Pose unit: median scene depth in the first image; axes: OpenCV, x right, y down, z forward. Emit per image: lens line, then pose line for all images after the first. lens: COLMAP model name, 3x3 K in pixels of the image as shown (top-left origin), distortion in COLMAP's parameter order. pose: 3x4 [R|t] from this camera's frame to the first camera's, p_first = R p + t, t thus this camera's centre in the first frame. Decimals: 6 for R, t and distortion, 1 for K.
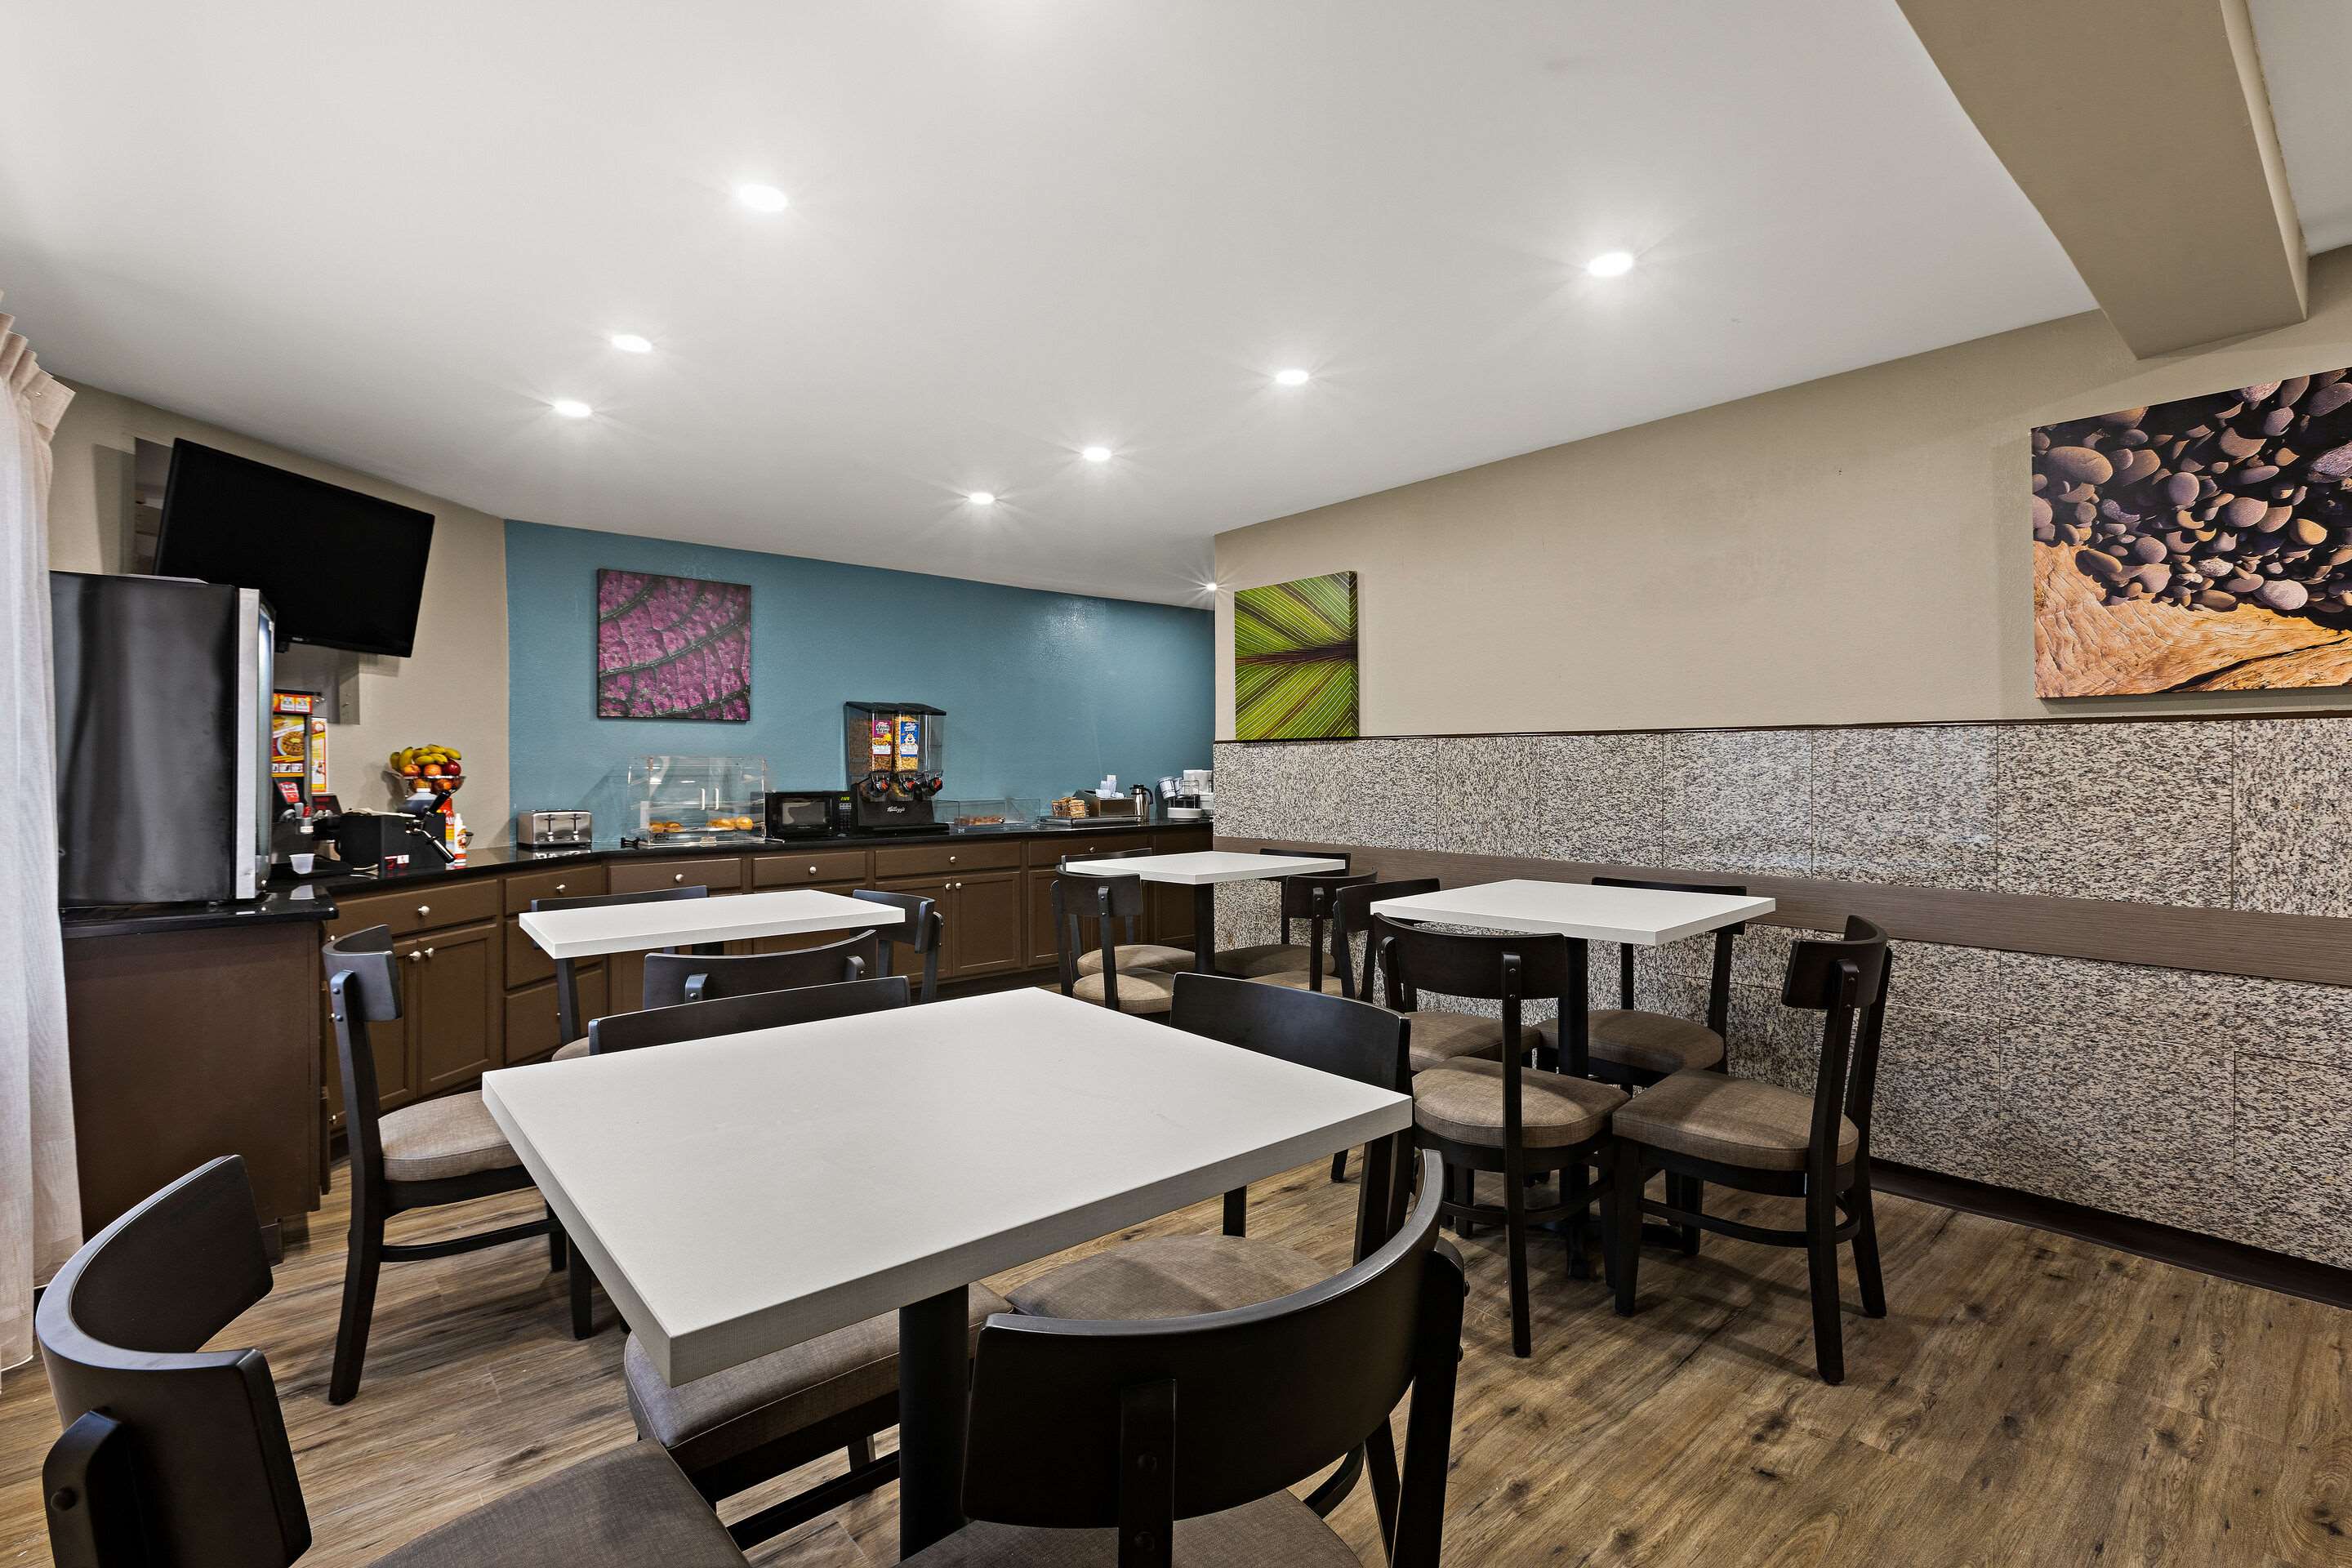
lens RADIAL K [[1056.6, 0, 1216.6], [0, 1056.6, 752.2], [0, 0, 1]] dist [0.000324, 0.015514]
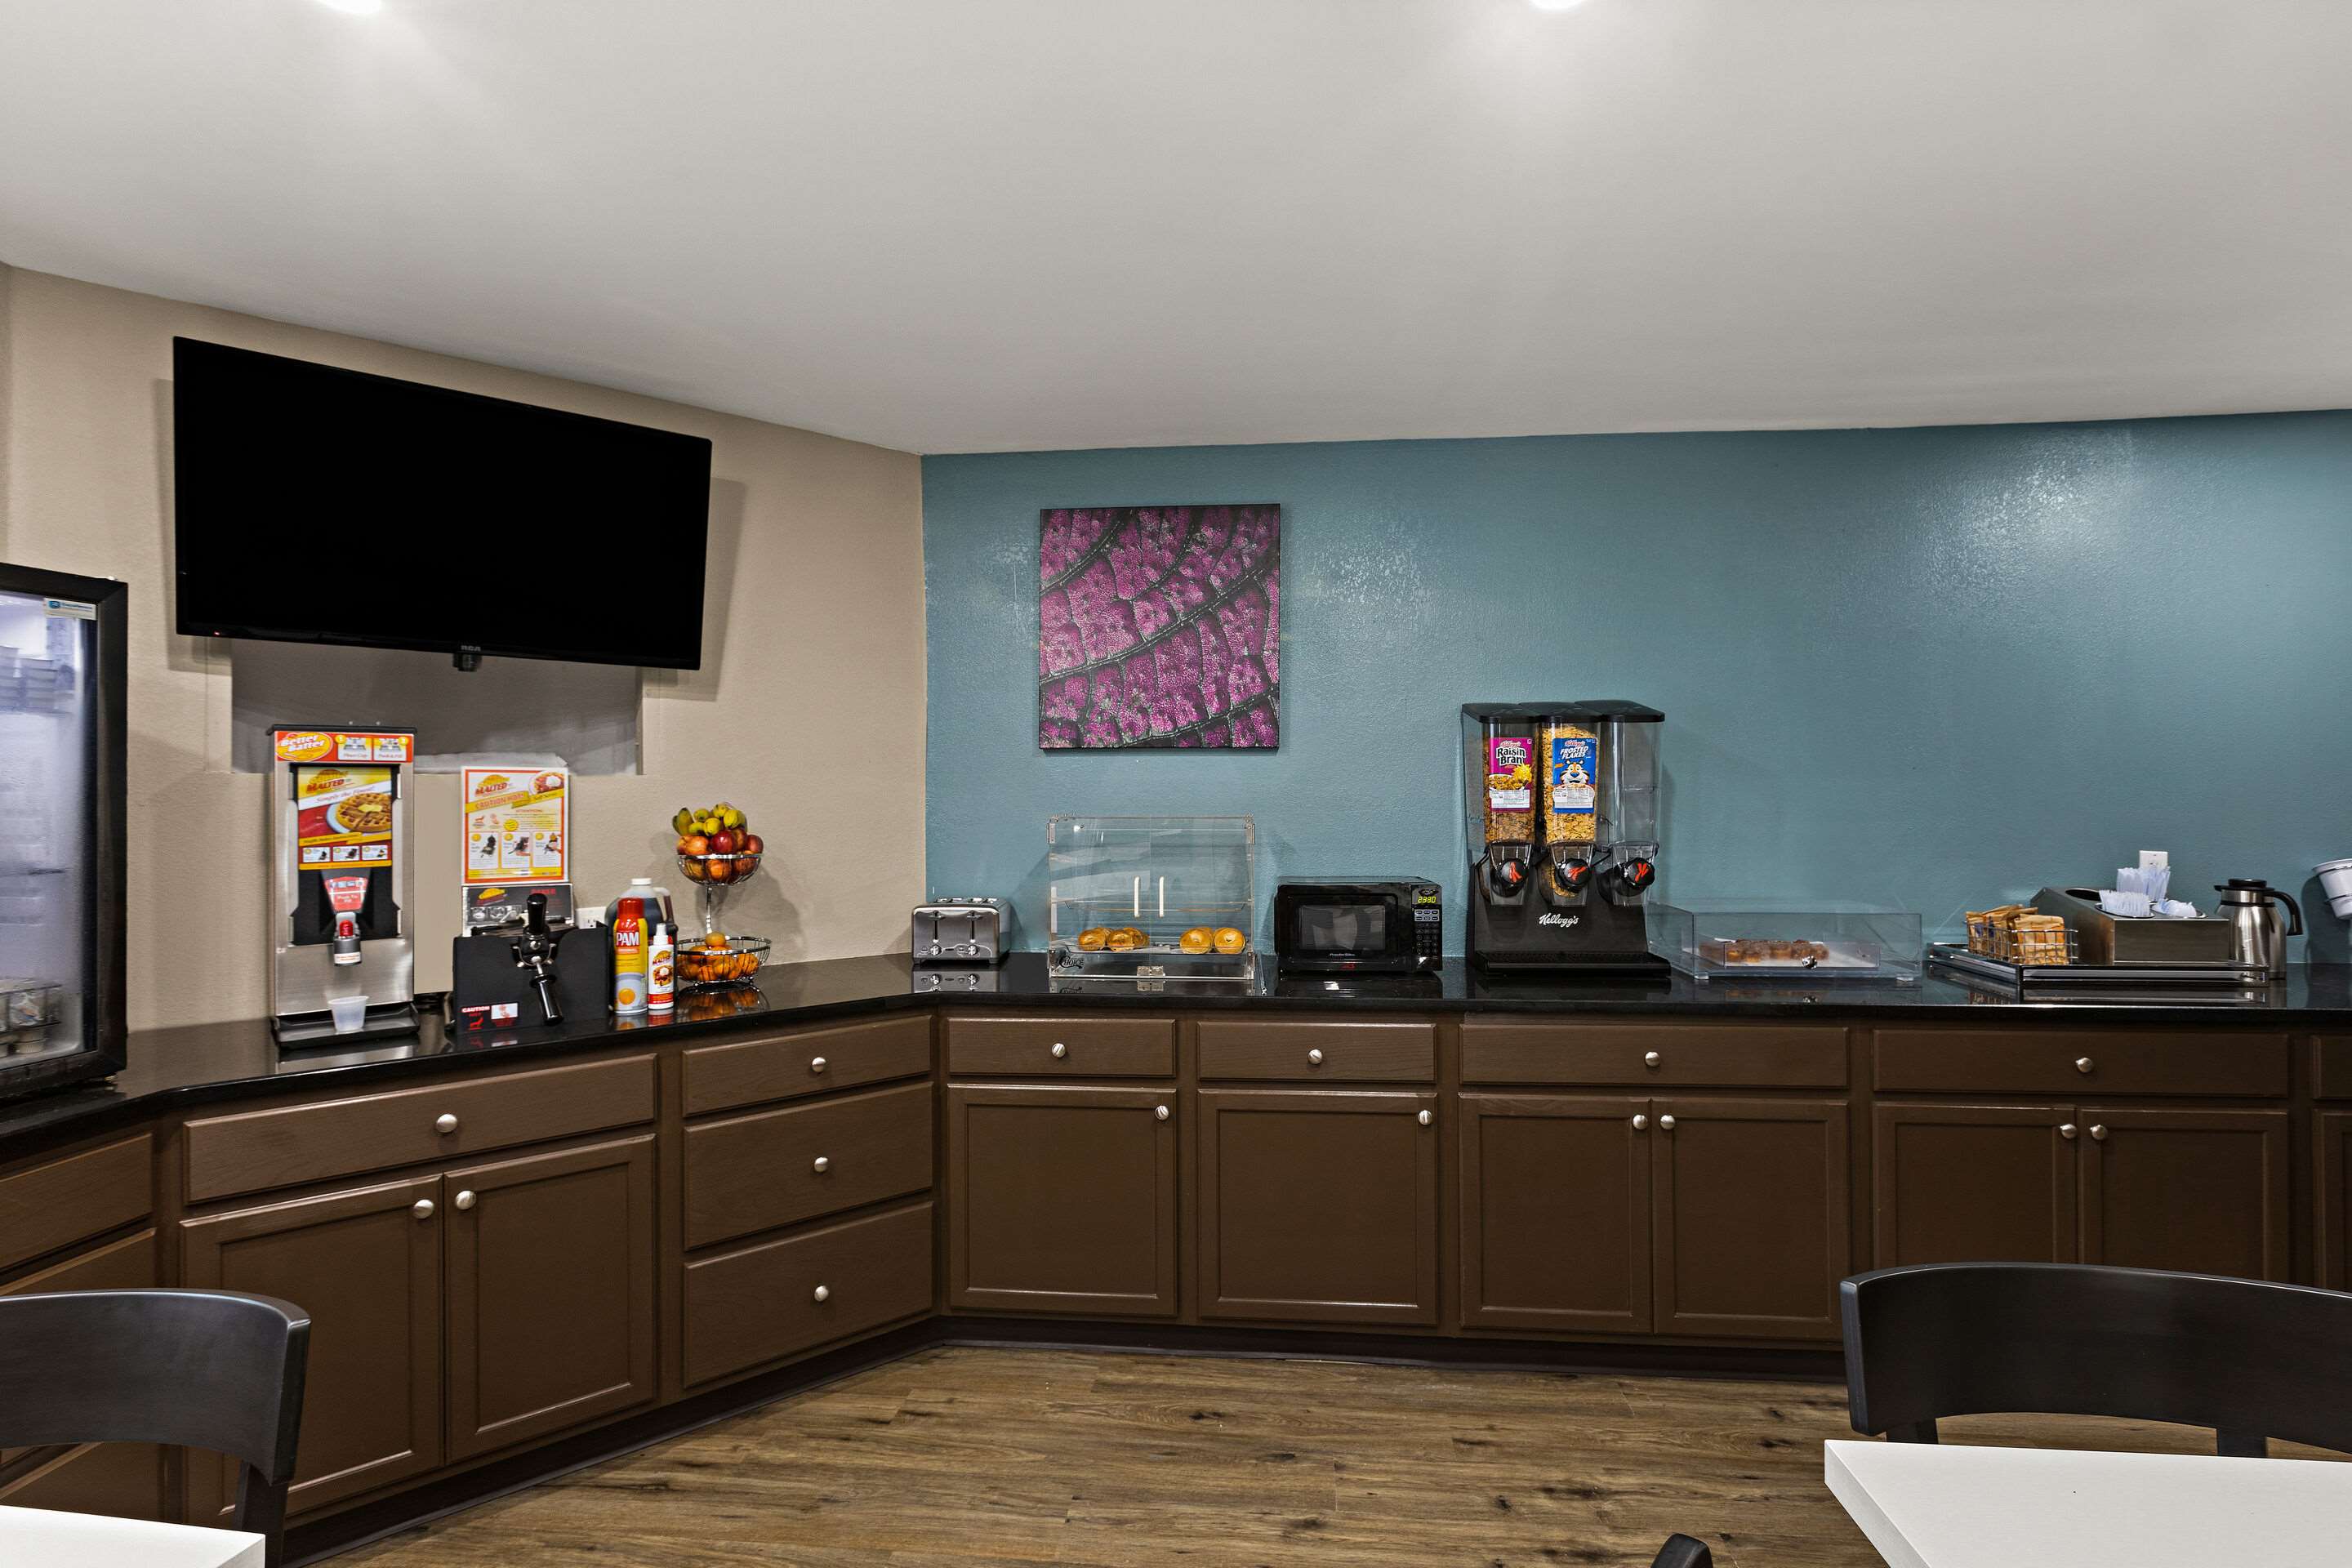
lens RADIAL K [[1075.3, 0, 1173.8], [0, 1075.3, 800.8], [0, 0, 1]] dist [-0.000824, -0.000017]
pose [[0.670247, 0.004793, -0.742123, -0.061960], [0.012964, 0.999751, 0.018166, -0.013277], [0.742025, -0.021797, 0.670018, 0.605972]]
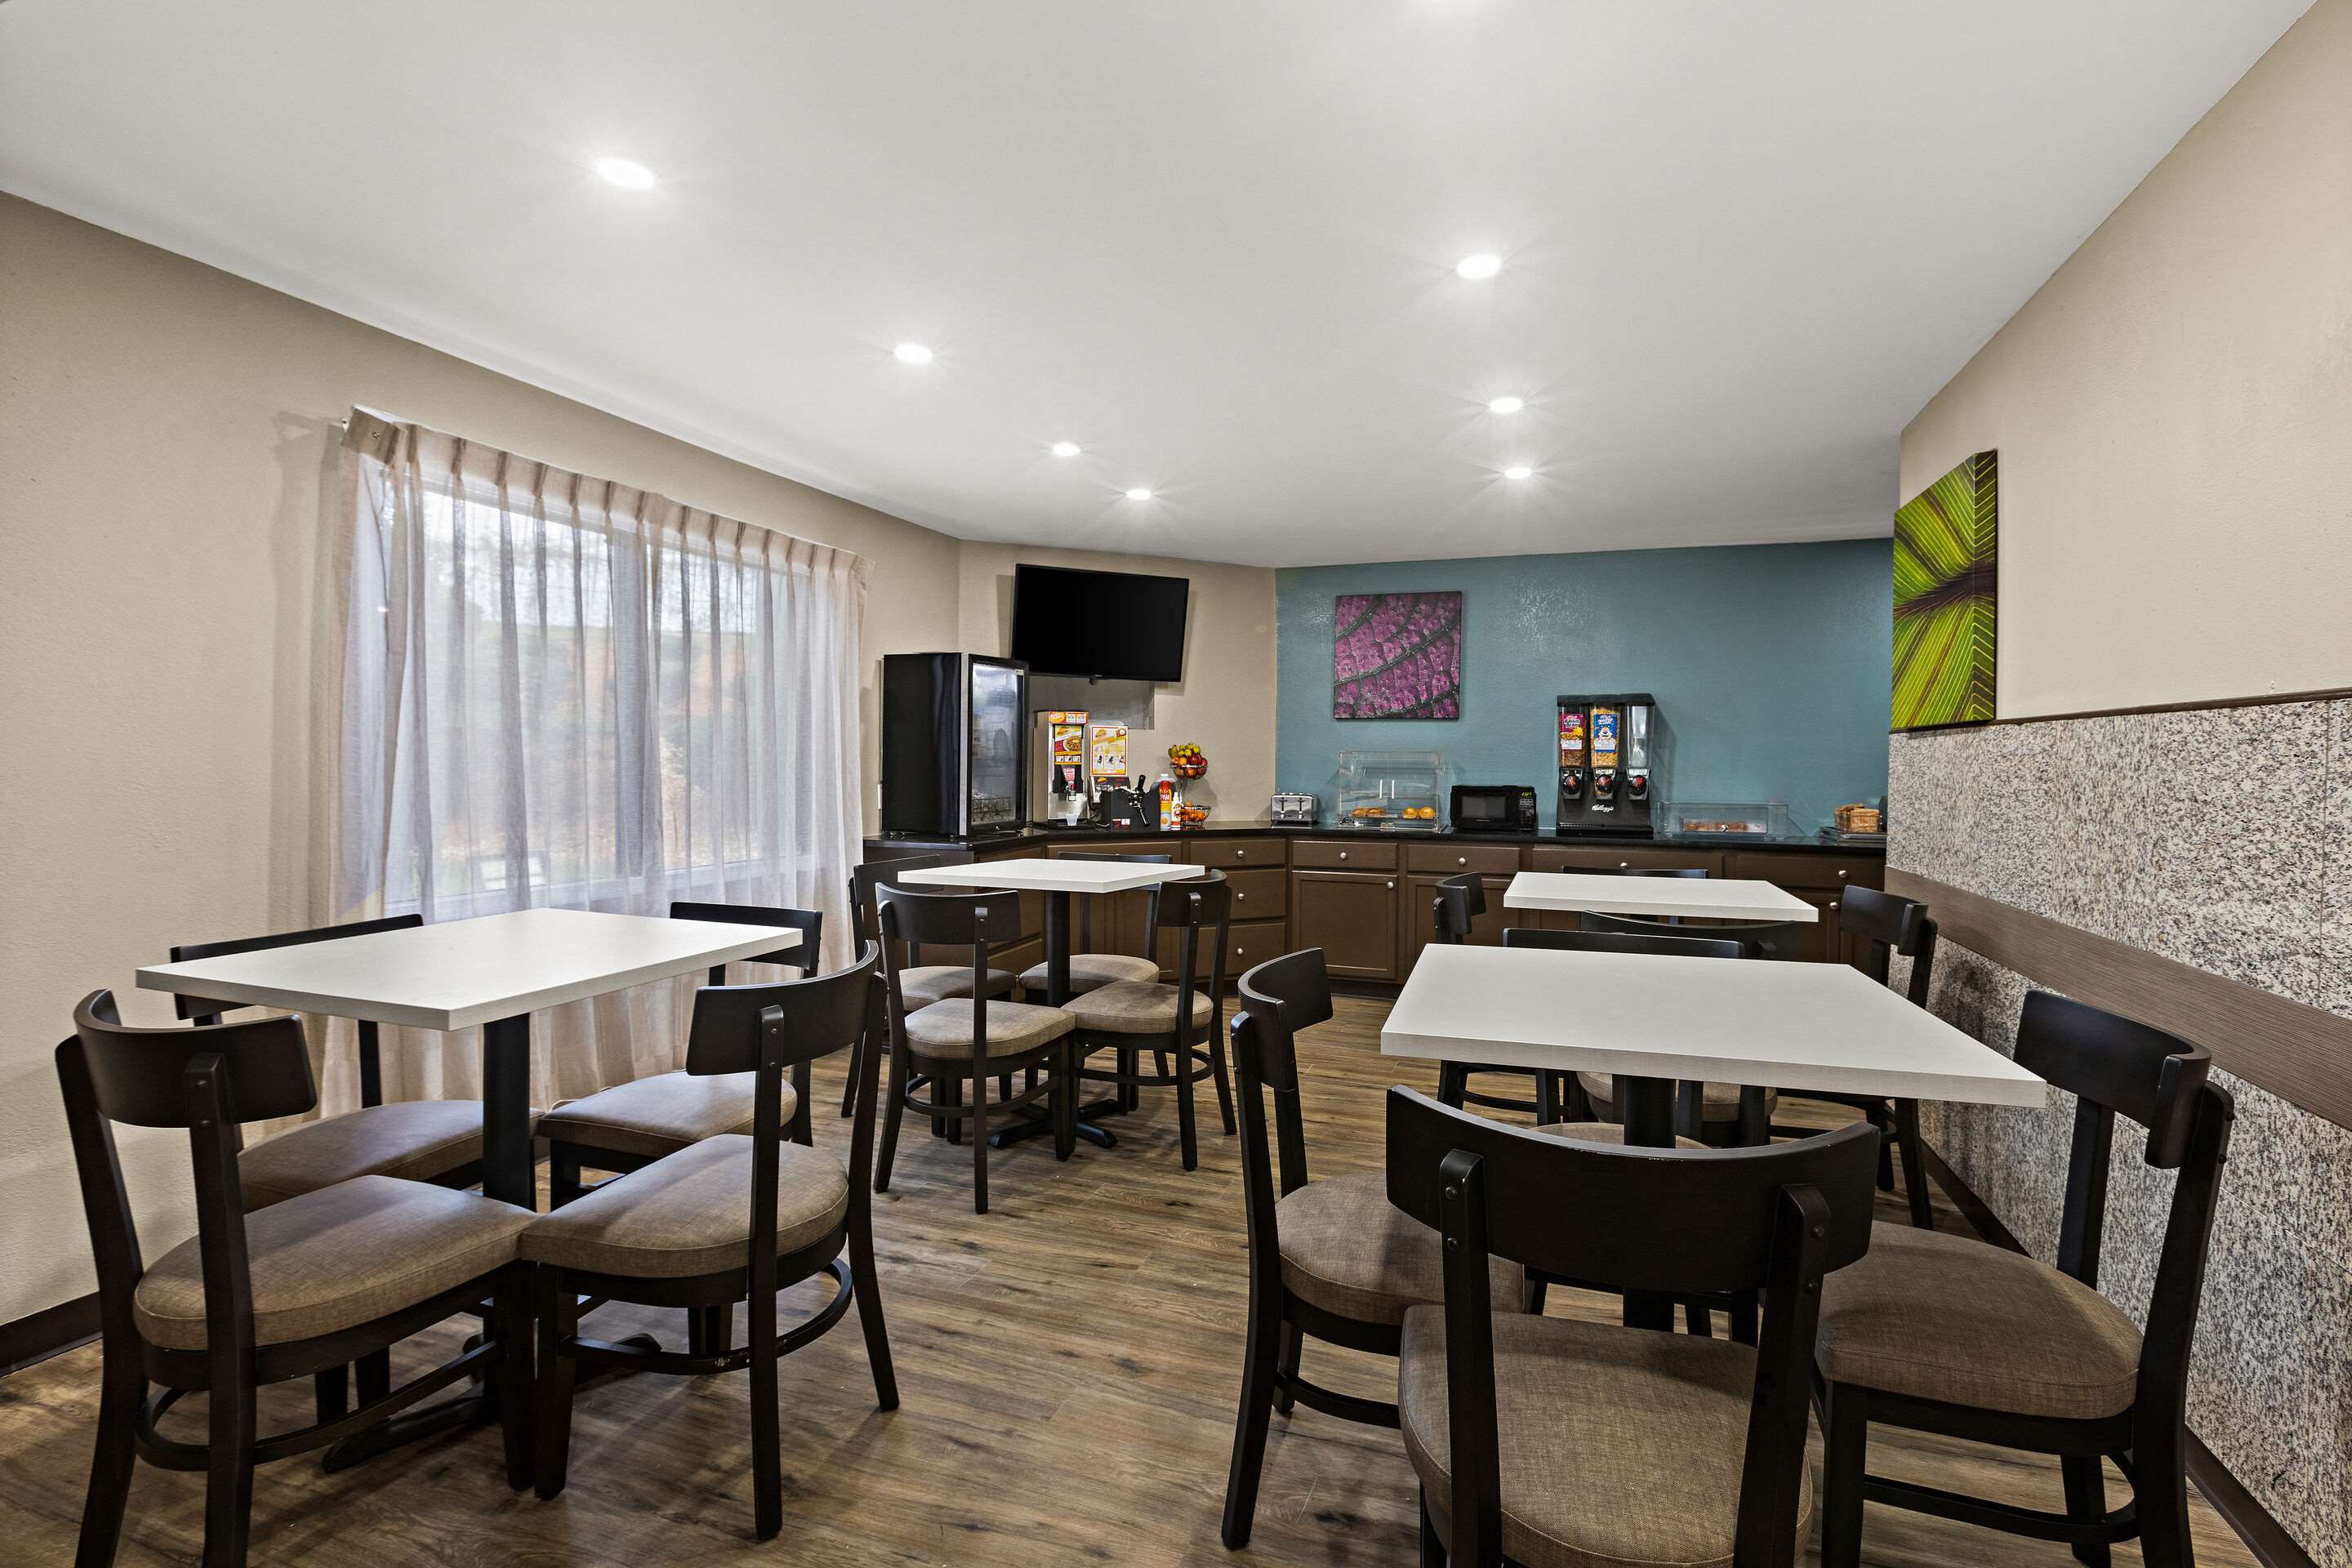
lens RADIAL K [[1067.2, 0, 1205.8], [0, 1067.2, 774.2], [0, 0, 1]] dist [-0.000055, 0.000080]
pose [[0.490575, 0.019010, -0.871192, 0.390646], [0.003189, 0.999716, 0.023610, 0.000641], [0.871393, -0.014360, 0.490375, 0.258691]]
